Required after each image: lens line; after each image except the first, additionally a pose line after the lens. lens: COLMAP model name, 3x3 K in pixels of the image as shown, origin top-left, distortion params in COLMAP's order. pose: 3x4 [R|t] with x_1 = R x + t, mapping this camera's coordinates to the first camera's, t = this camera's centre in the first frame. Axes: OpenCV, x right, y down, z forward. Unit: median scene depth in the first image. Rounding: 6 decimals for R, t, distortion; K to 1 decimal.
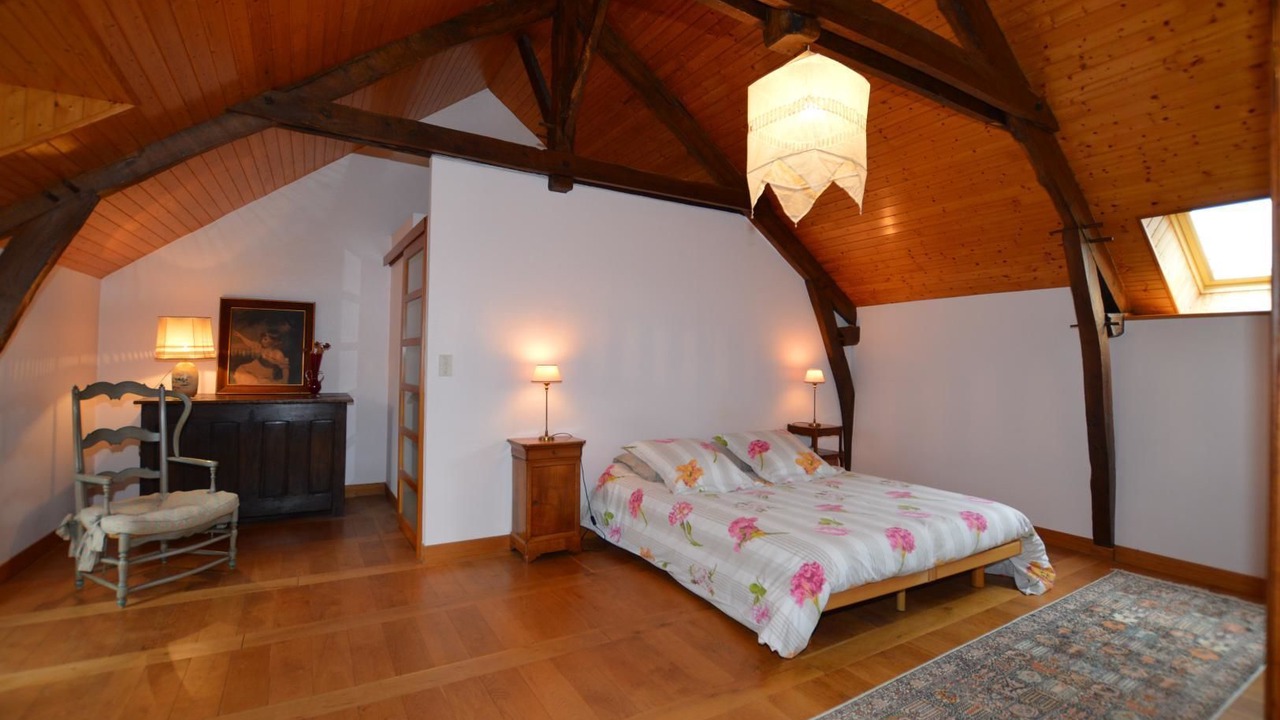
lens RADIAL K [[559.6, 0, 640.0], [0, 559.6, 360.0], [0, 0, 1]] dist [-0.001687, -0.000284]
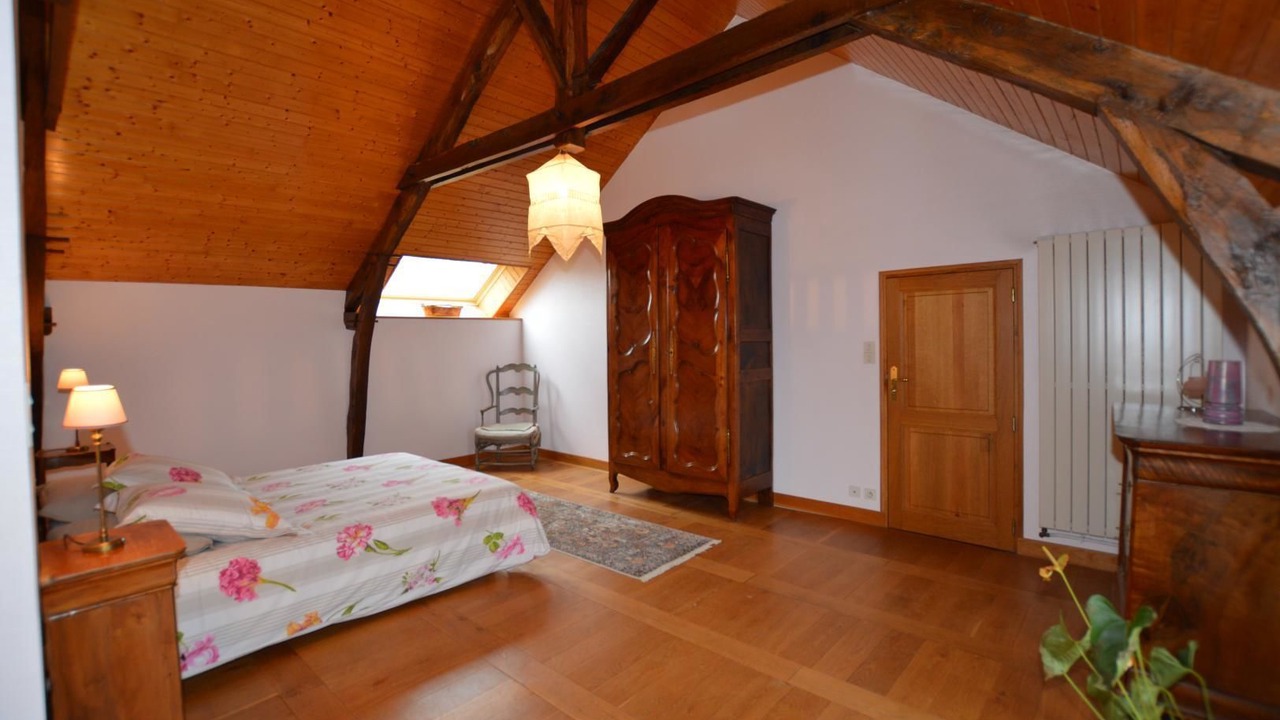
lens RADIAL K [[559.6, 0, 640.0], [0, 559.6, 360.0], [0, 0, 1]] dist [-0.001687, -0.000284]
pose [[-0.304895, -0.027482, 0.951989, -0.921733], [0.008402, 0.999467, 0.031544, -0.025050], [-0.952349, 0.017616, -0.304502, 0.895901]]
